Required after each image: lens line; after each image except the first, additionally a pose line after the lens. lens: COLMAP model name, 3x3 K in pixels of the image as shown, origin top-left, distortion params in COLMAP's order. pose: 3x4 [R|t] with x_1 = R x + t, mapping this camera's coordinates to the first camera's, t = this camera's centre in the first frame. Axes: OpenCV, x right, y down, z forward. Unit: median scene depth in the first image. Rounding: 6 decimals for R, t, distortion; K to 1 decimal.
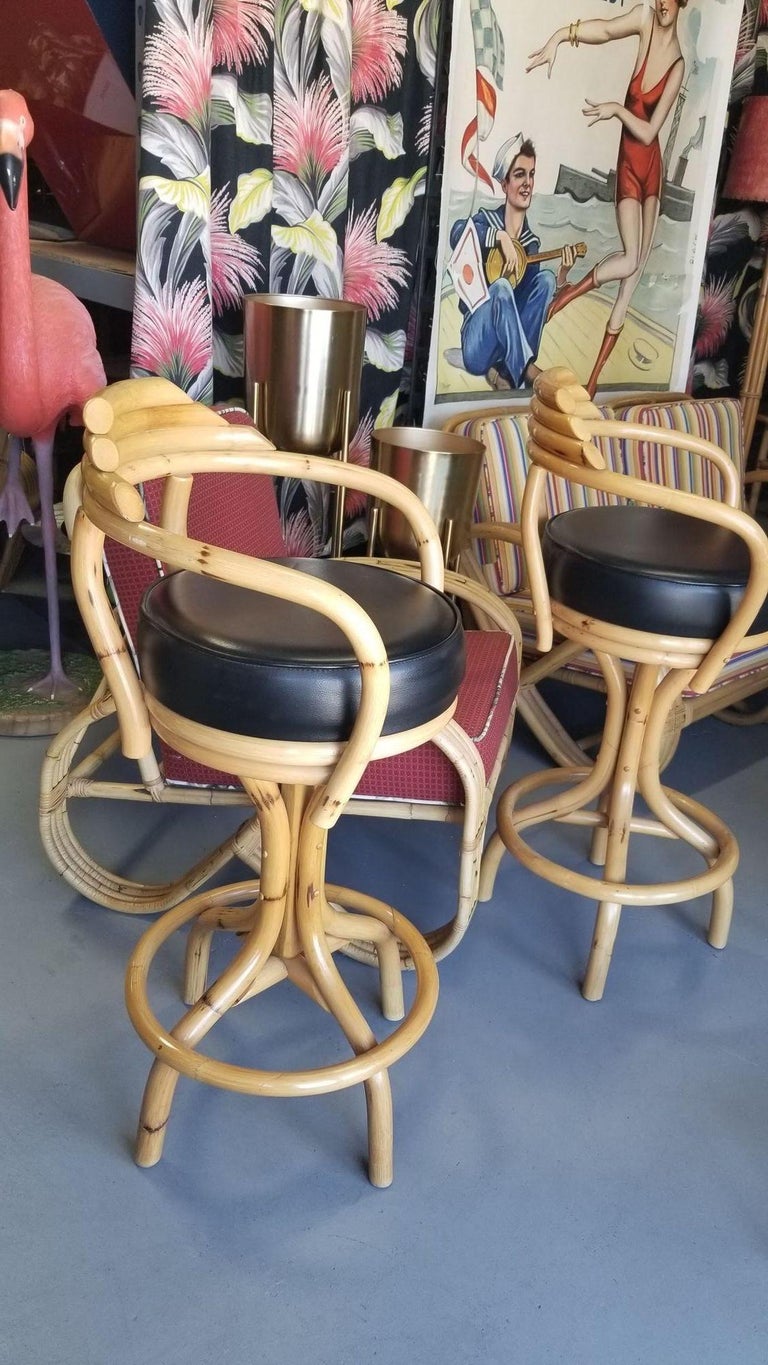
lens RADIAL K [[1072.5, 0, 388.0], [0, 1072.5, 694.8], [0, 0, 1]] dist [0.034796, -0.078267]
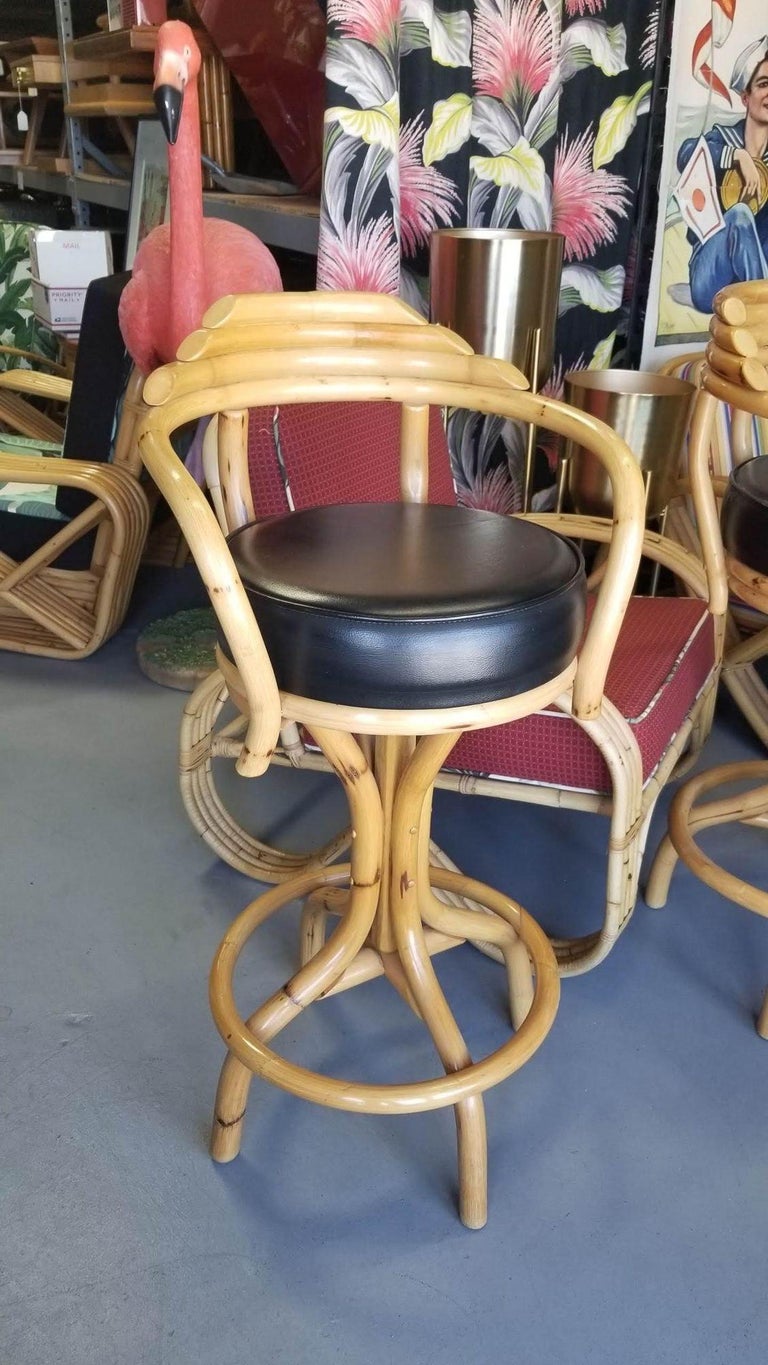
lens RADIAL K [[1072.5, 0, 393.3], [0, 1072.5, 670.6], [0, 0, 1]] dist [0.034796, -0.078267]
pose [[0.967781, 0.045505, -0.247646, 0.088572], [-0.044809, 0.998960, 0.008448, 0.002701], [0.247773, 0.002921, 0.968814, 0.099236]]
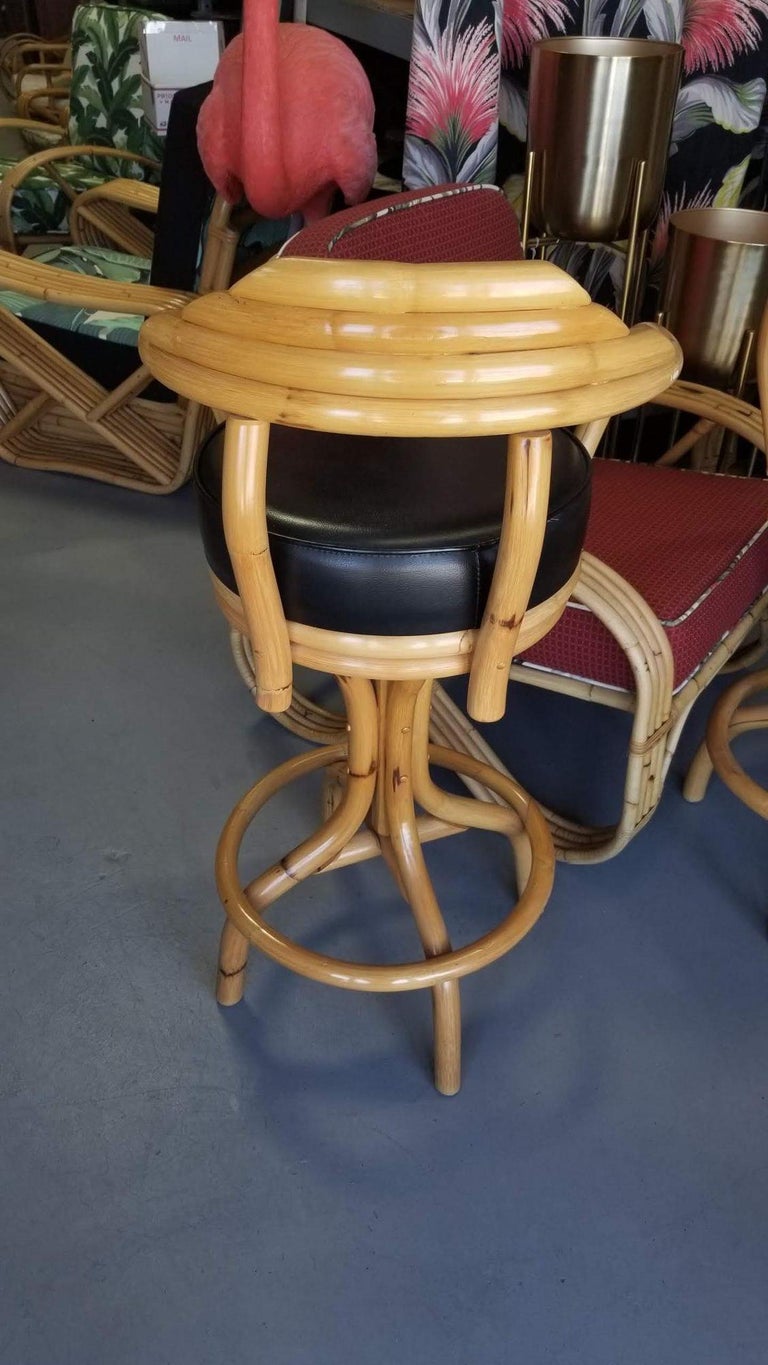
lens RADIAL K [[1072.5, 0, 382.5], [0, 1072.5, 685.6], [0, 0, 1]] dist [0.034796, -0.078267]
pose [[0.917195, 0.169386, -0.360641, 0.153130], [-0.099436, 0.973806, 0.204487, -0.047603], [0.385832, -0.151694, 0.910013, 0.134899]]
